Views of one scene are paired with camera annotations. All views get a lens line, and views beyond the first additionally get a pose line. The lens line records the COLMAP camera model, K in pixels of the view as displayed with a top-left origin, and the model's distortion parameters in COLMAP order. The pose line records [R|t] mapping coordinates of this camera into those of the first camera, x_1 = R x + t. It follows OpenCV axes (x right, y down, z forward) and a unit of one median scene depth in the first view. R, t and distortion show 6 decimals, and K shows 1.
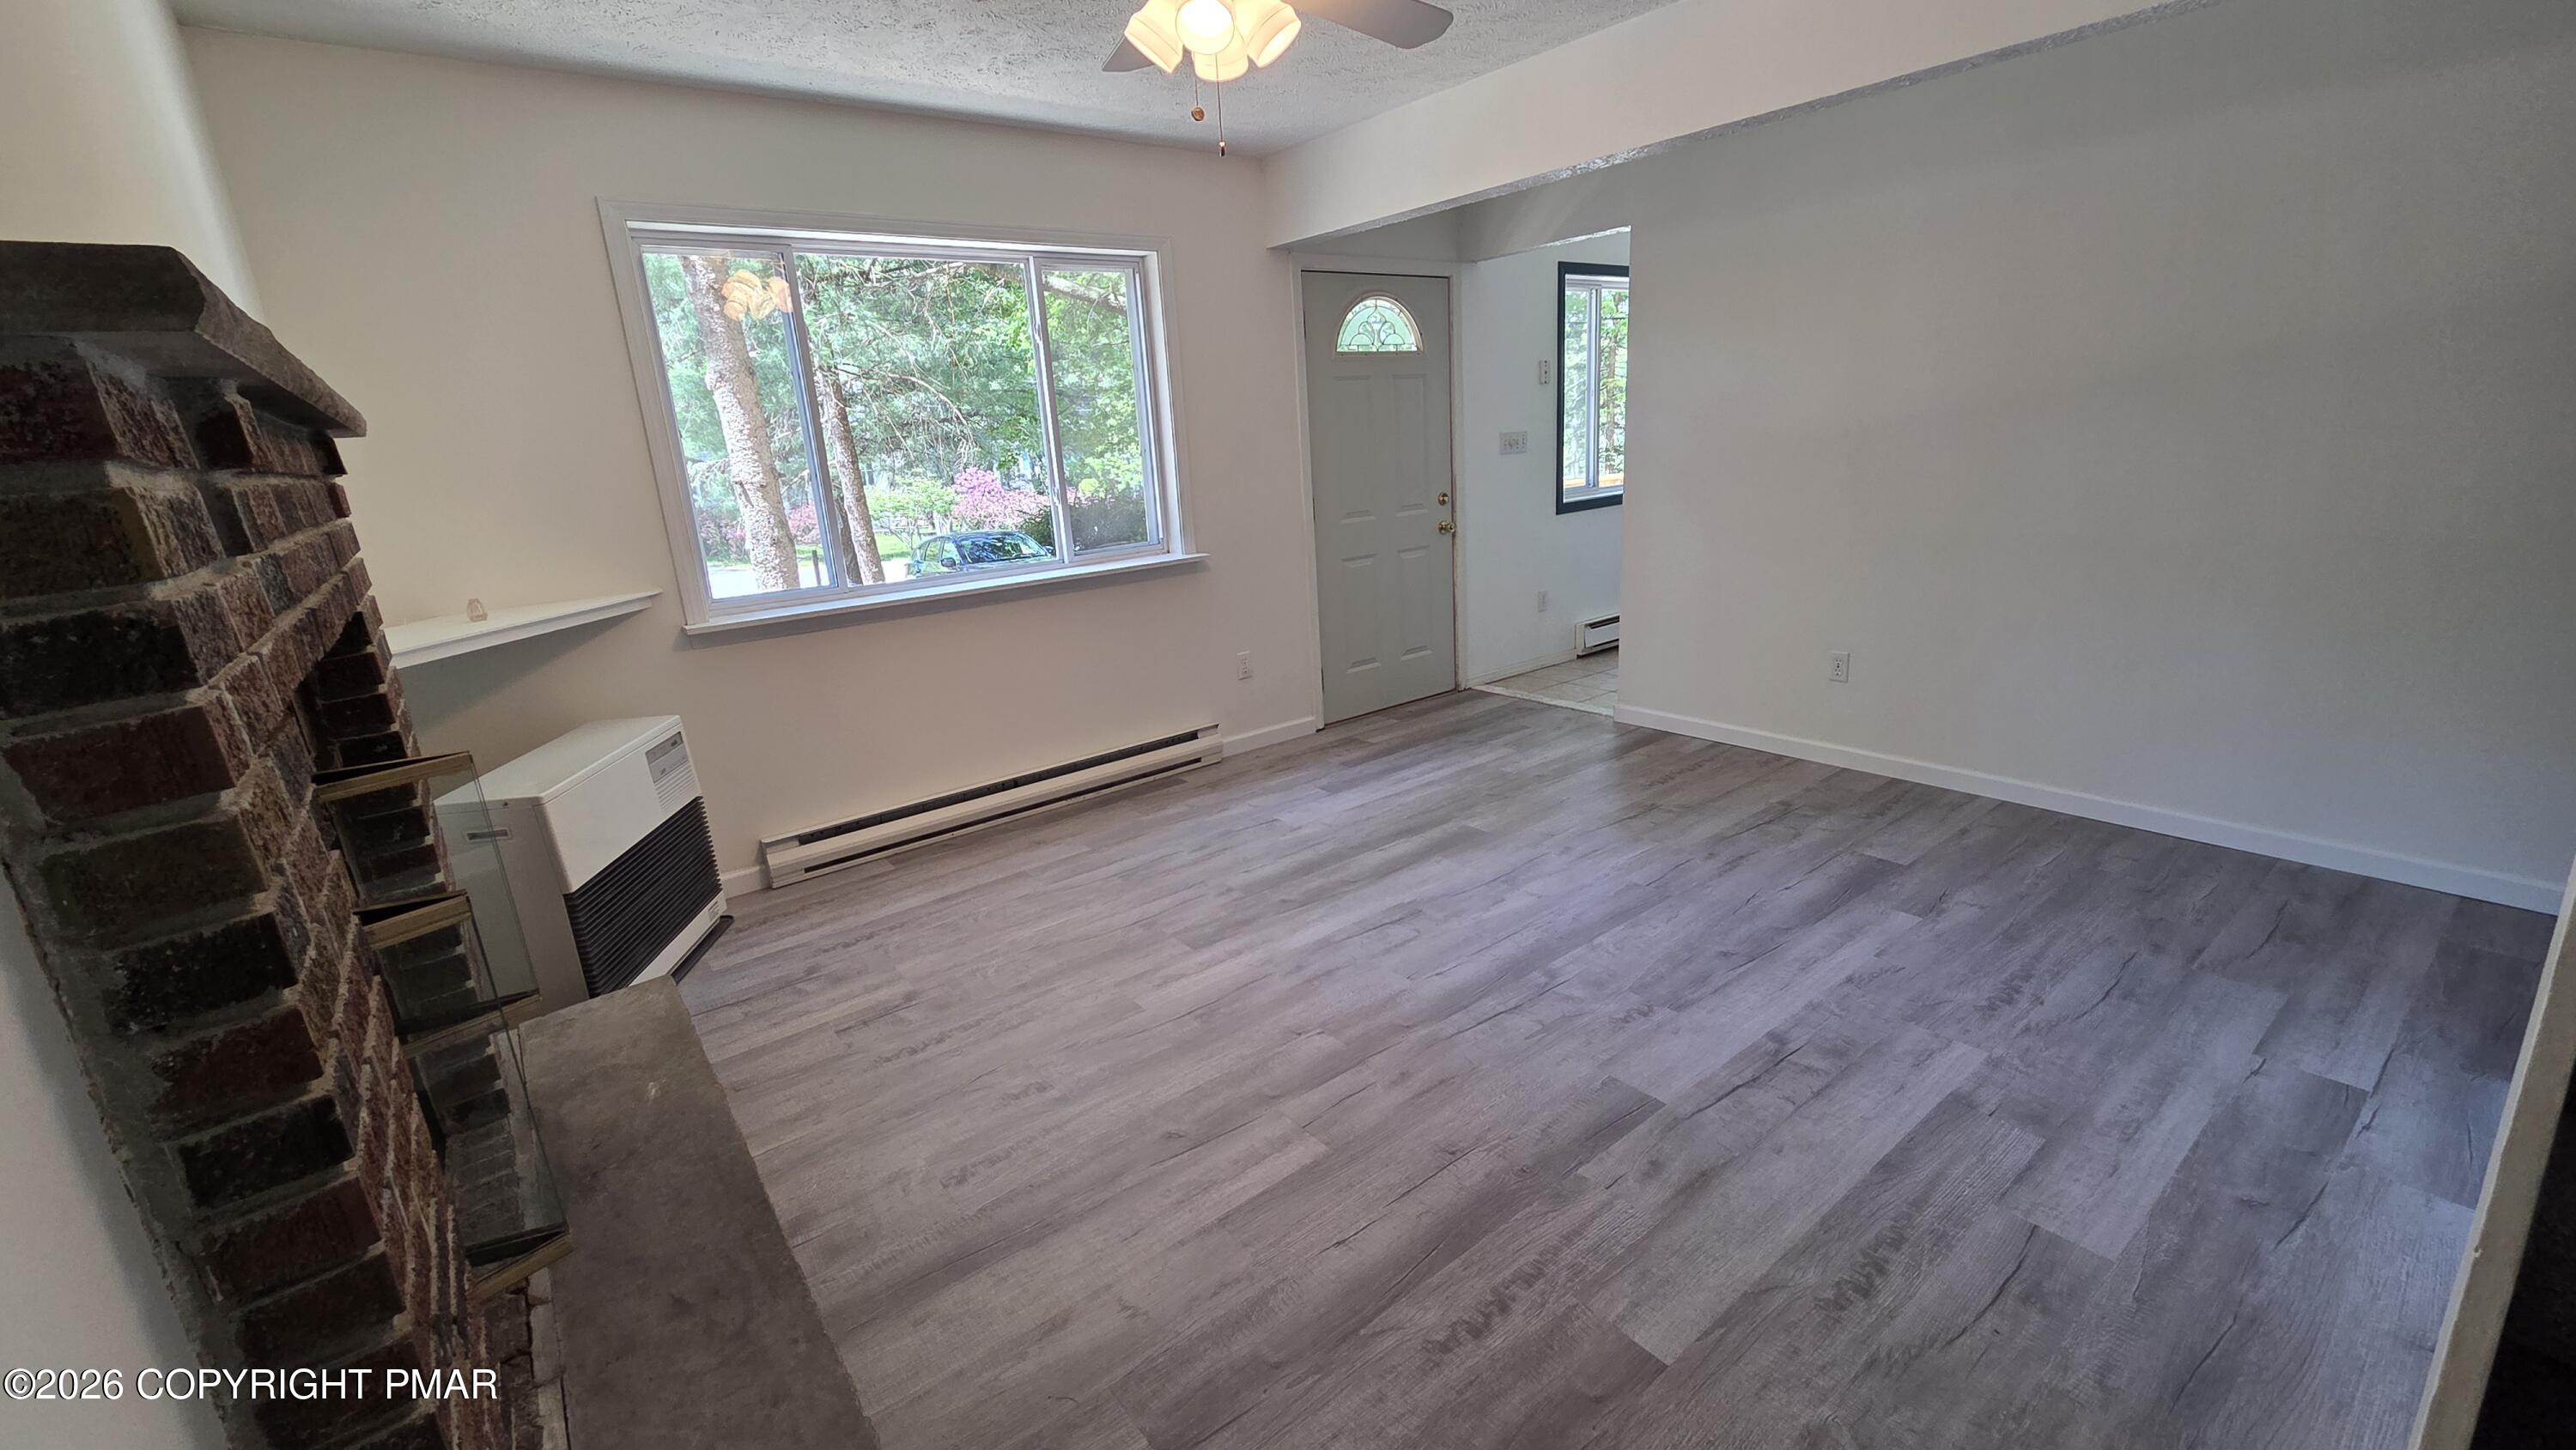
lens RADIAL K [[1062.3, 0, 1282.7], [0, 1062.3, 704.4], [0, 0, 1]] dist [0.002749, 0.001586]
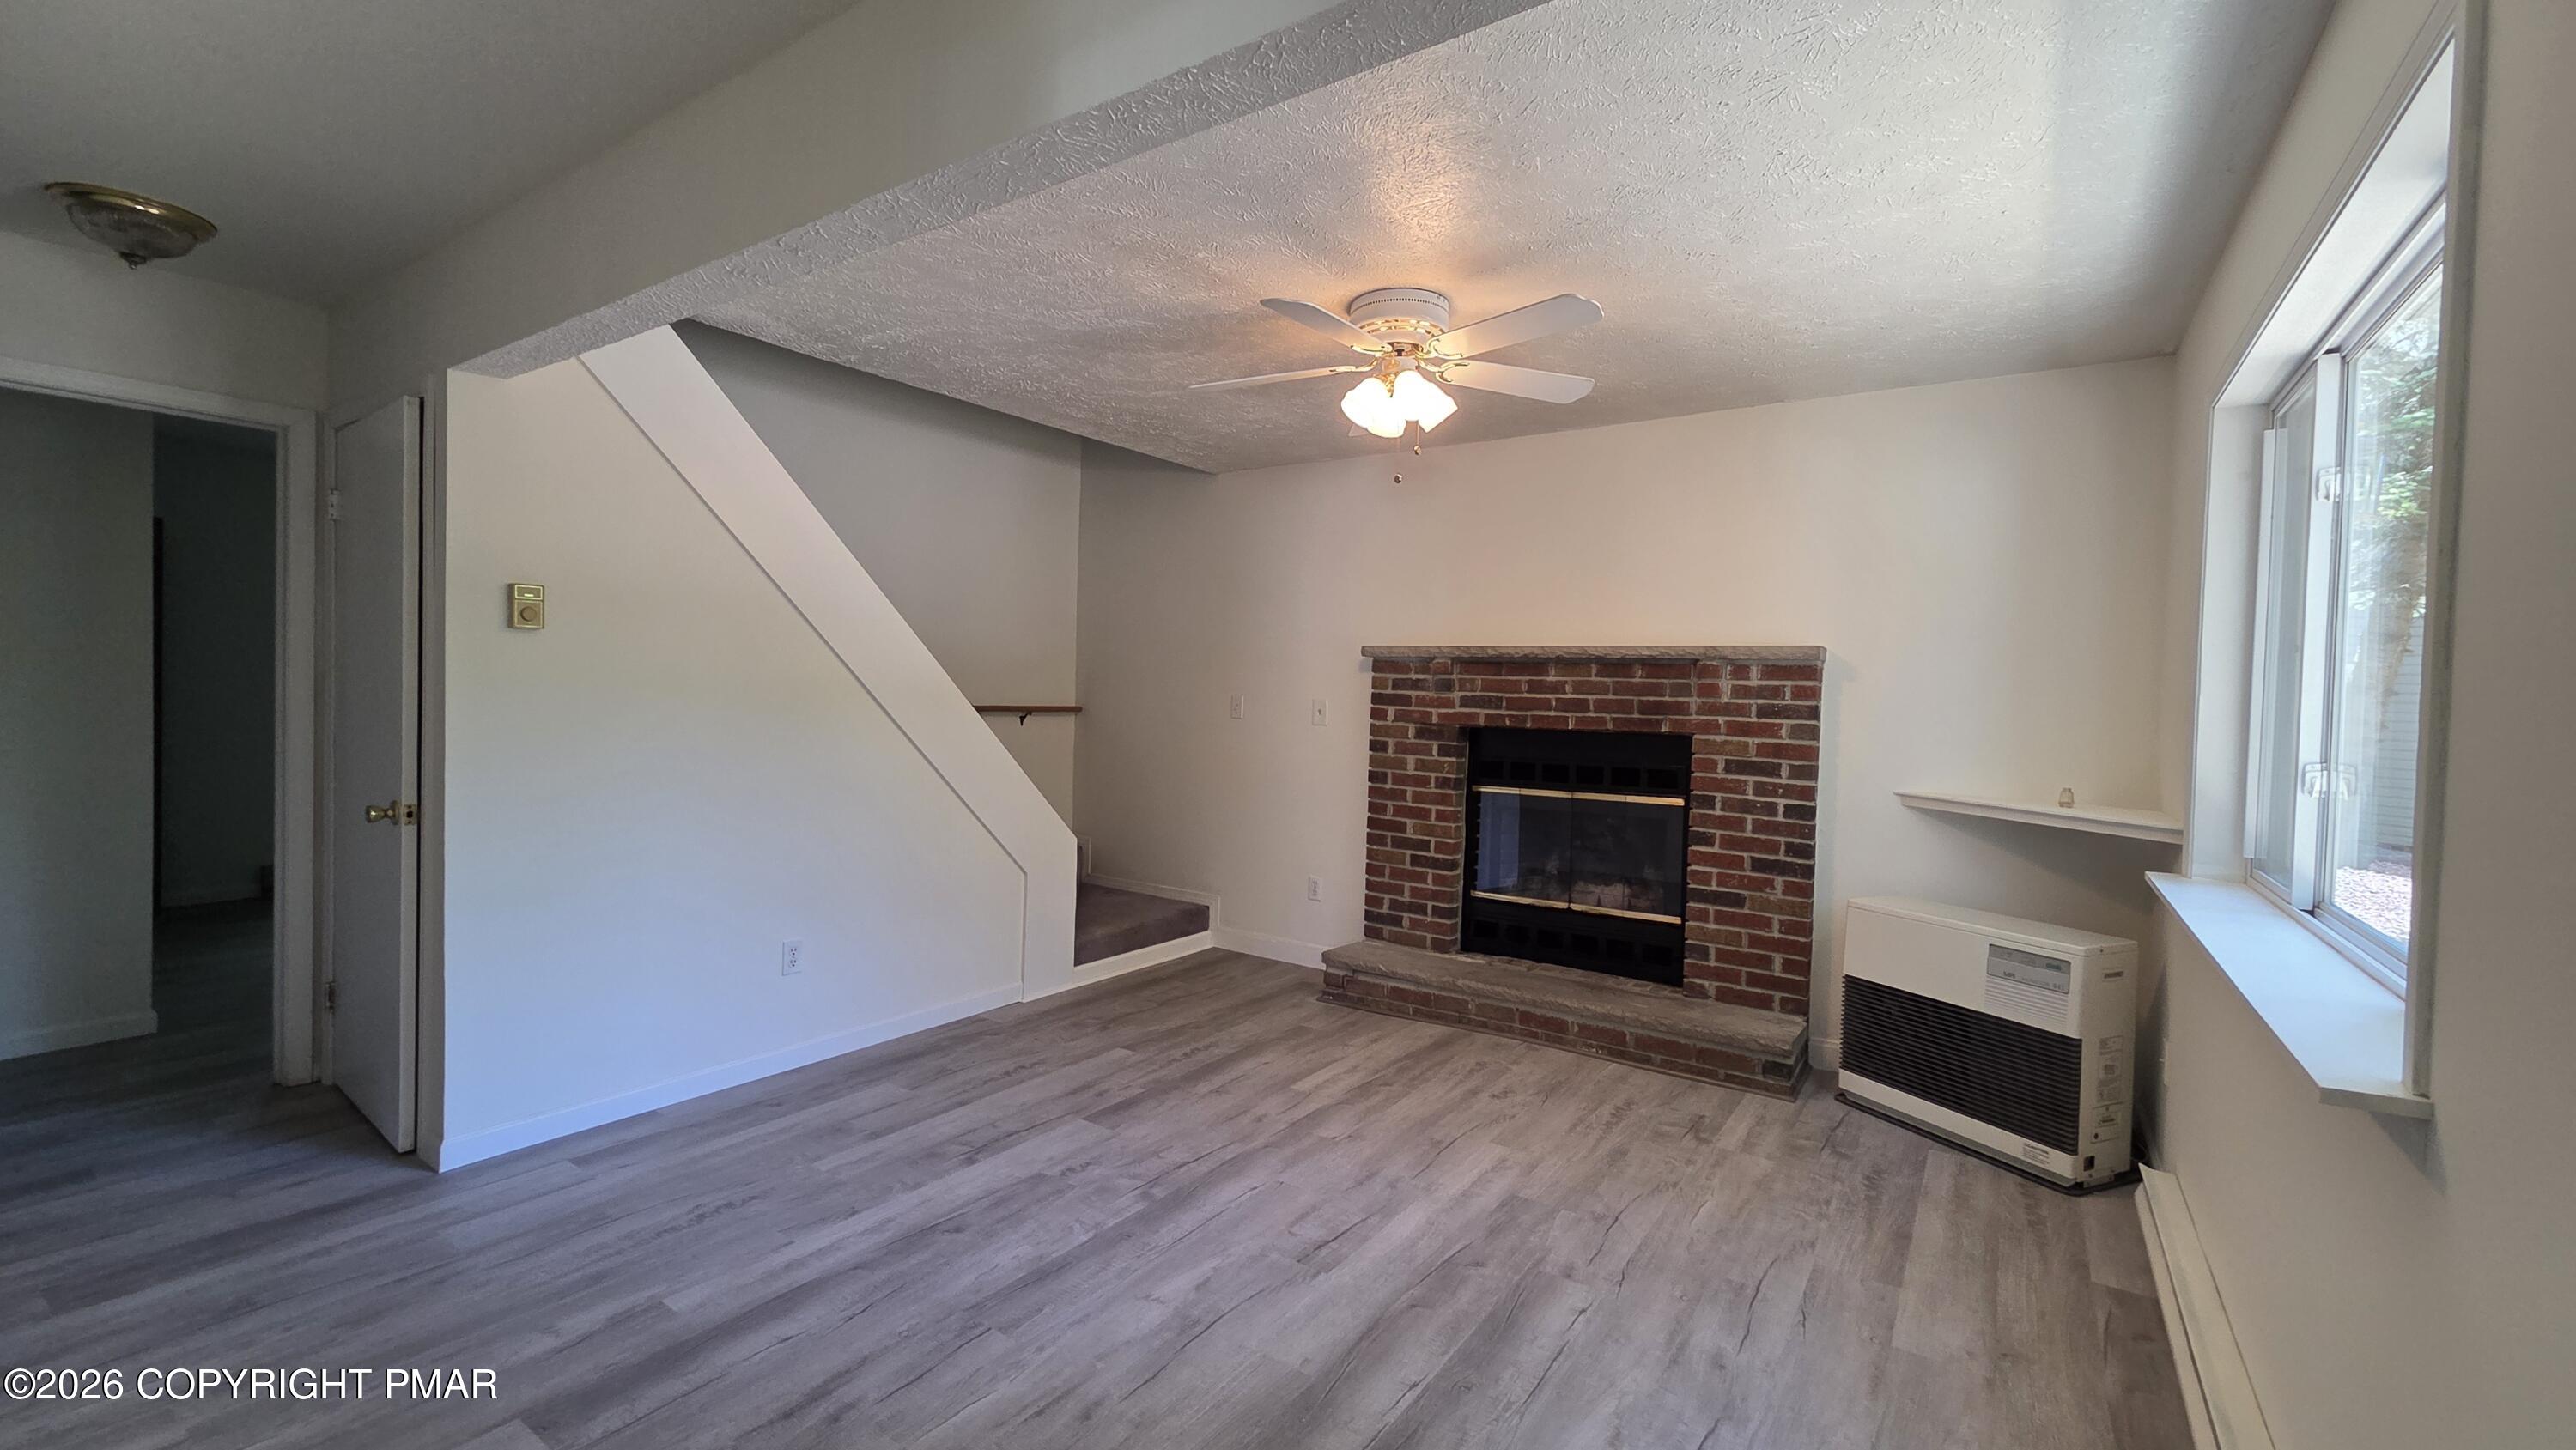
lens RADIAL K [[1062.3, 0, 1269.2], [0, 1062.3, 729.8], [0, 0, 1]] dist [0.002749, 0.001586]
pose [[-0.957266, 0.043300, -0.285951, 0.374327], [-0.043930, 0.955486, 0.291746, -0.427485], [0.285854, 0.291840, -0.912752, 1.667384]]
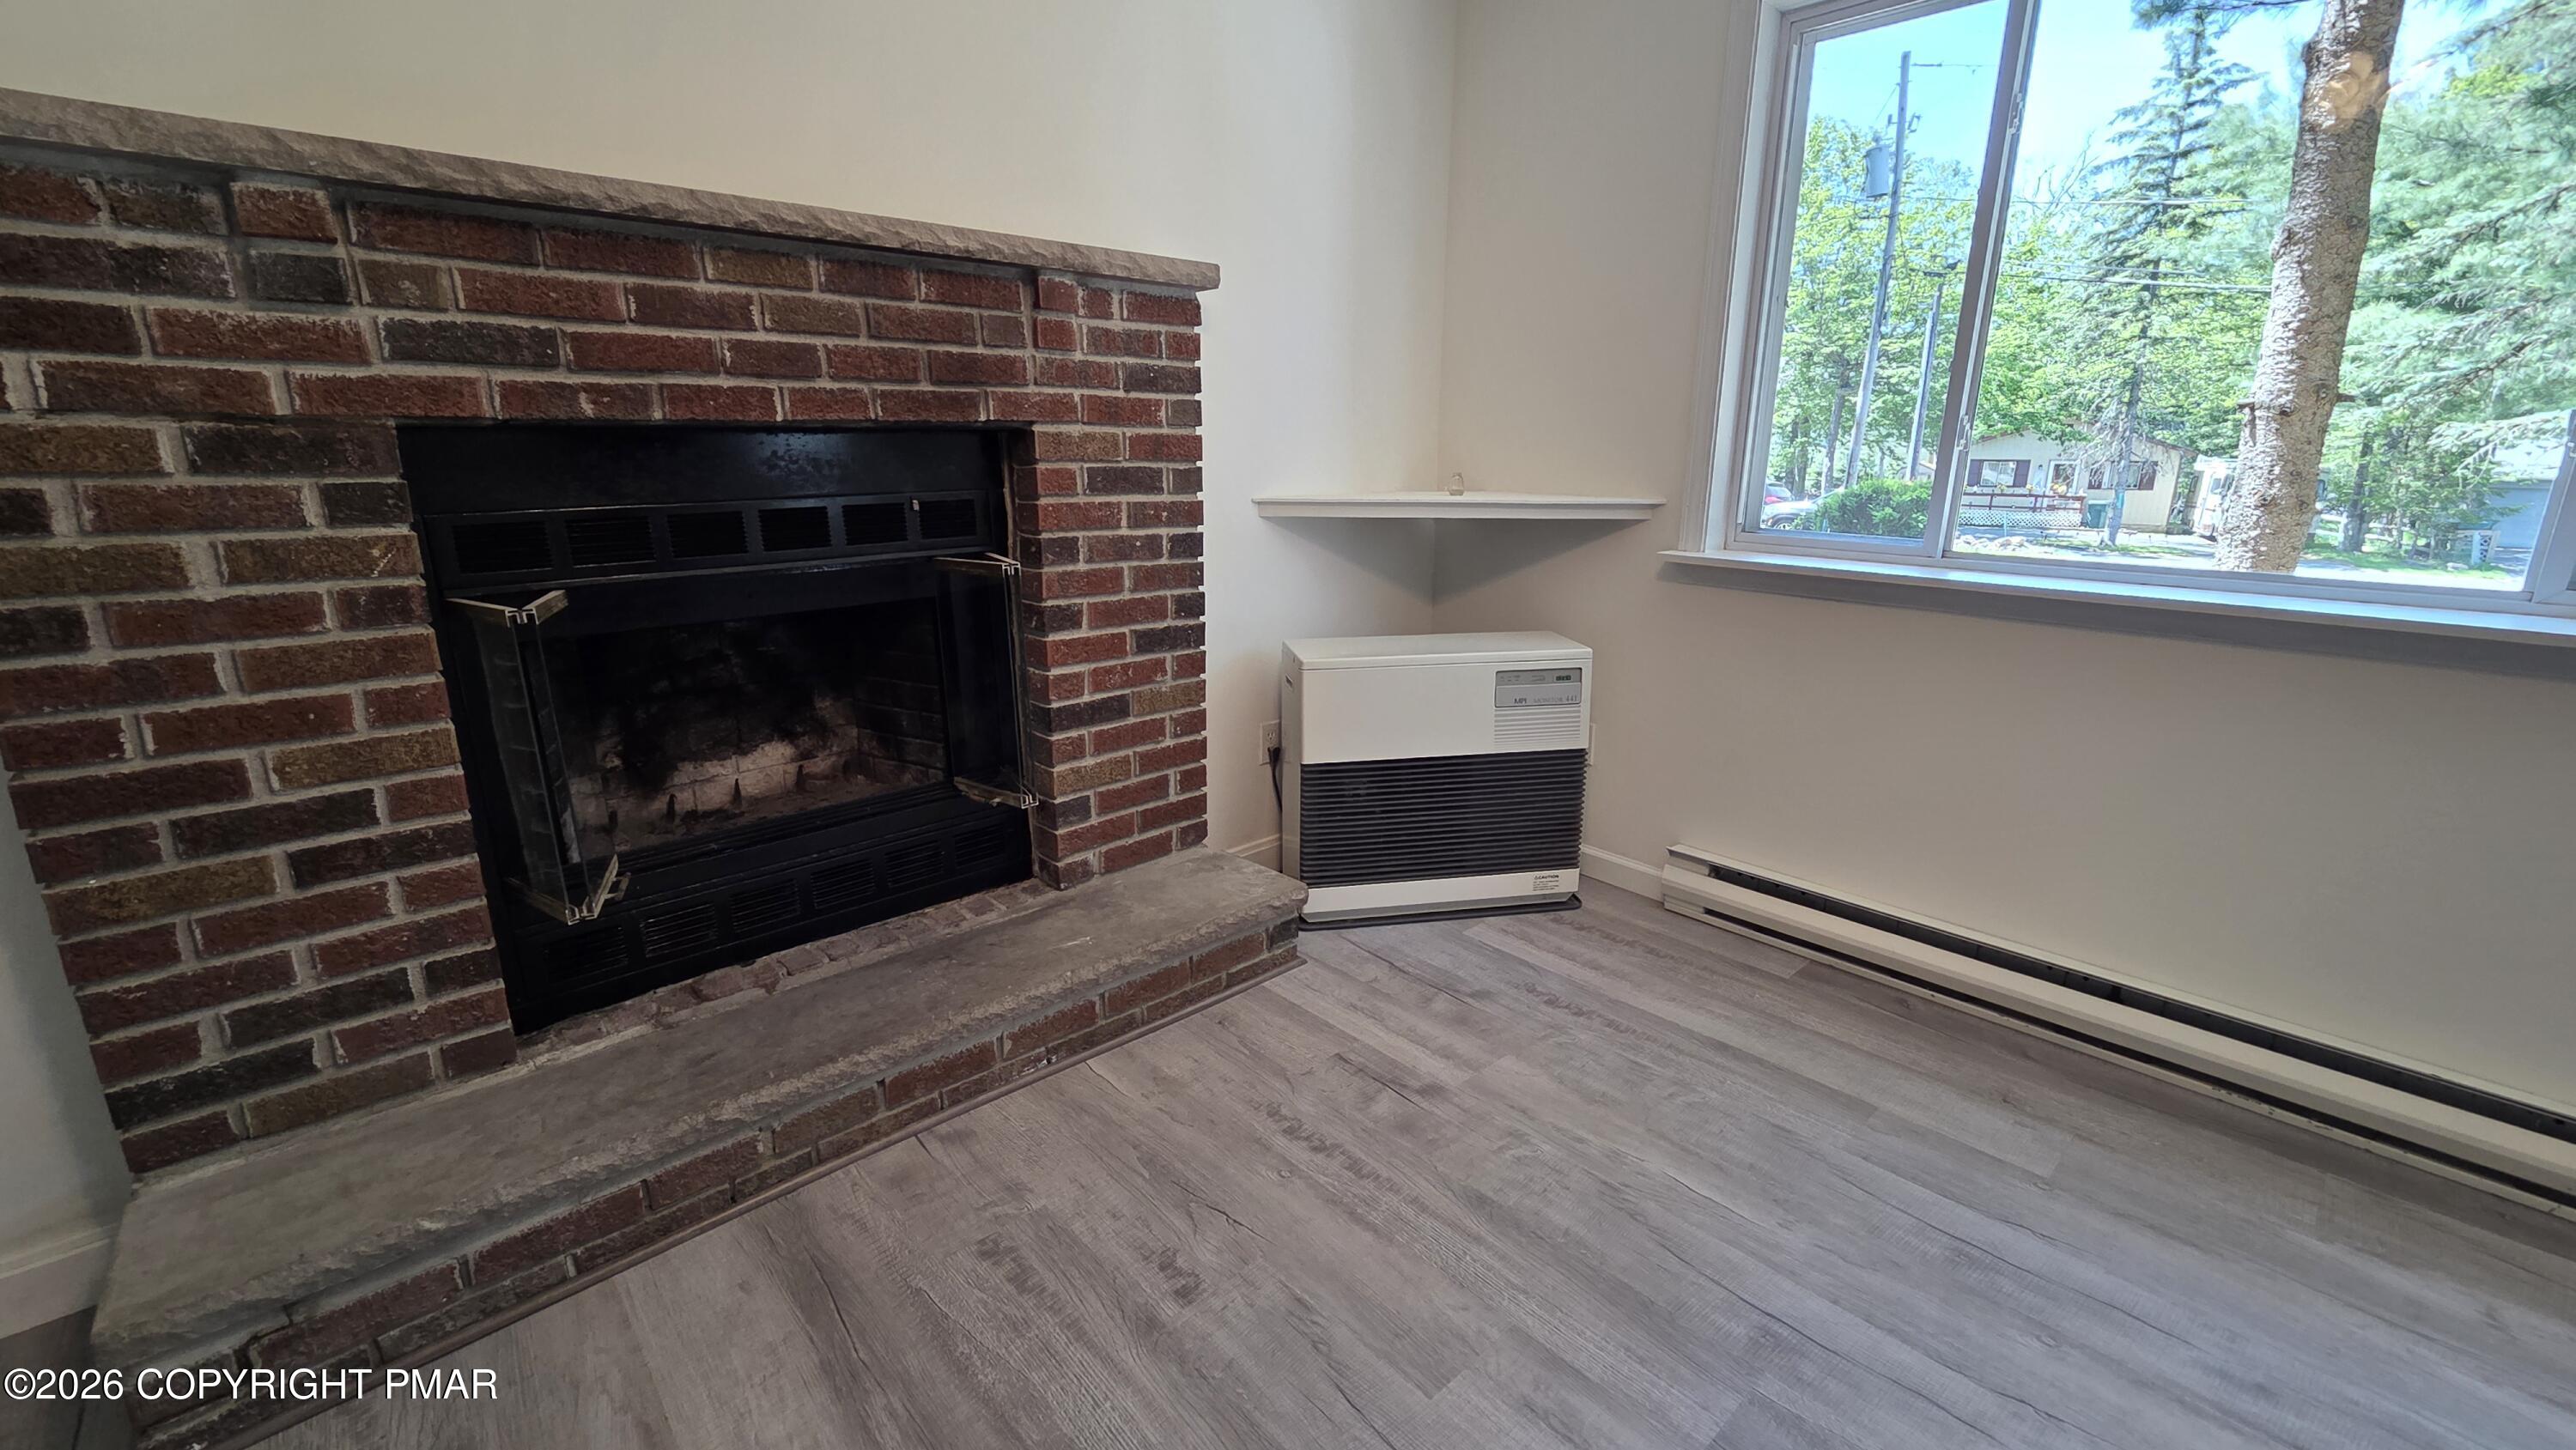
lens RADIAL K [[1062.3, 0, 1294.9], [0, 1062.3, 712.5], [0, 0, 1]] dist [0.002749, 0.001586]
pose [[0.080220, 0.309956, -0.947361, 0.215618], [-0.260719, 0.923861, 0.280190, -0.121374], [0.962076, 0.224518, 0.154923, 0.702485]]
